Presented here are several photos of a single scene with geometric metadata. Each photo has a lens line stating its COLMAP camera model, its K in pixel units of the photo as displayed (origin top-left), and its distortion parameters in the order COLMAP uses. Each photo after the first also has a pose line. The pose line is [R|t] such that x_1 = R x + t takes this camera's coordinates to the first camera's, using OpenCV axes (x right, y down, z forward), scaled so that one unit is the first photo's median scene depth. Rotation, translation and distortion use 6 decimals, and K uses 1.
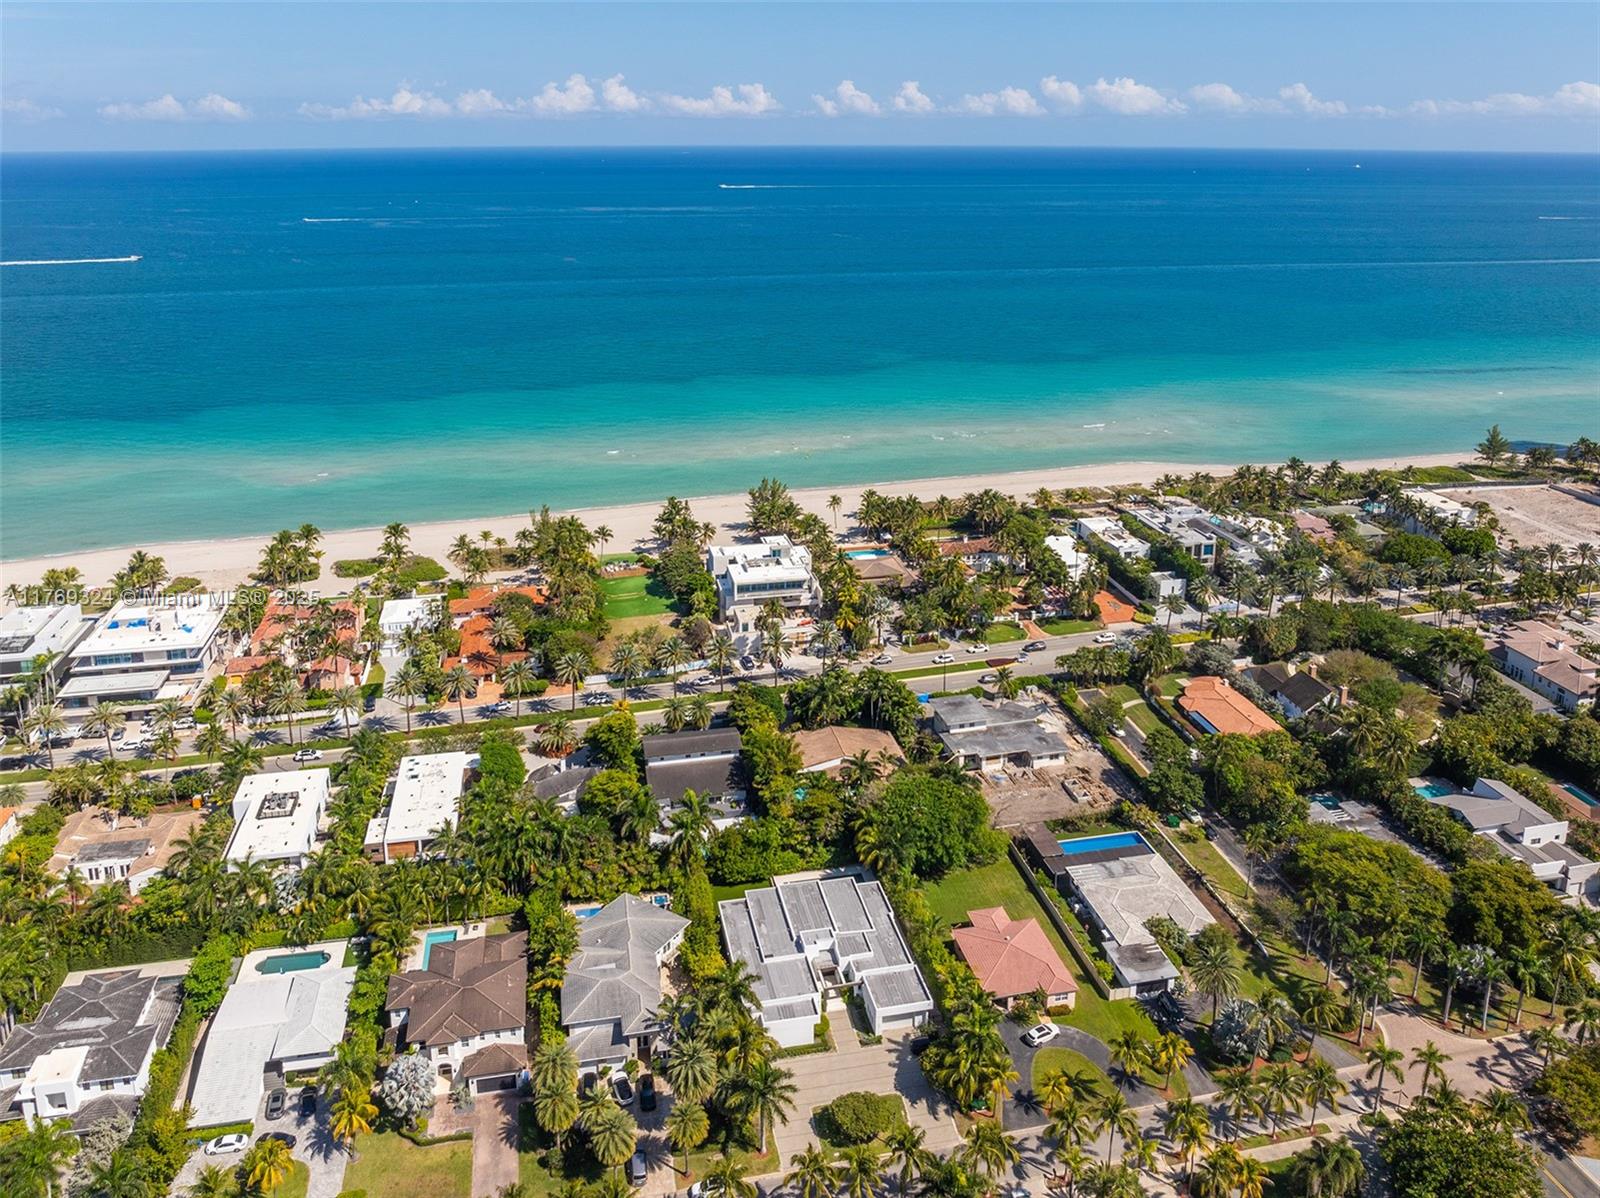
lens RADIAL K [[1162.0, 0, 794.4], [0, 1162.0, 443.2], [0, 0, 1]] dist [-0.043801, 0.011252]
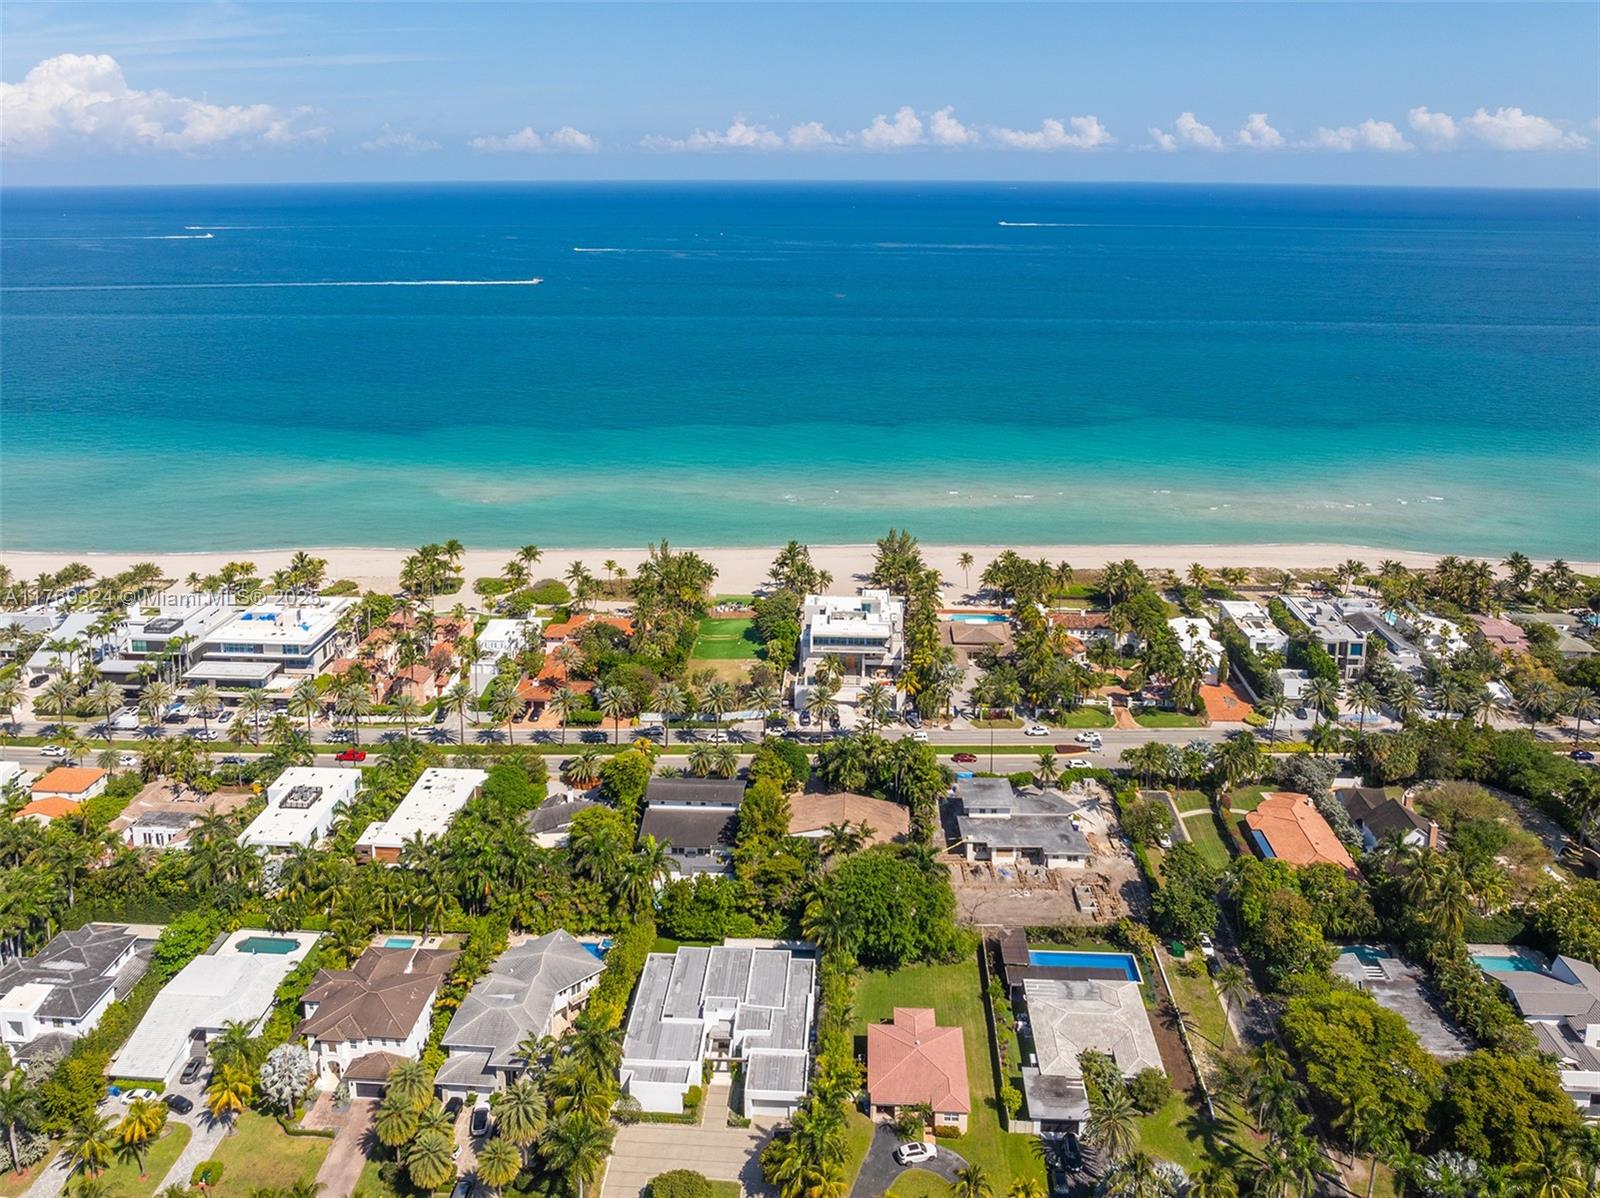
lens RADIAL K [[1214.7, 0, 796.1], [0, 1214.7, 420.8], [0, 0, 1]] dist [-0.033093, 0.000761]
pose [[0.966127, 0.054068, -0.252338, 0.226793], [-0.068154, 0.996547, -0.047416, -0.010151], [0.248903, 0.063007, 0.966477, 0.010235]]
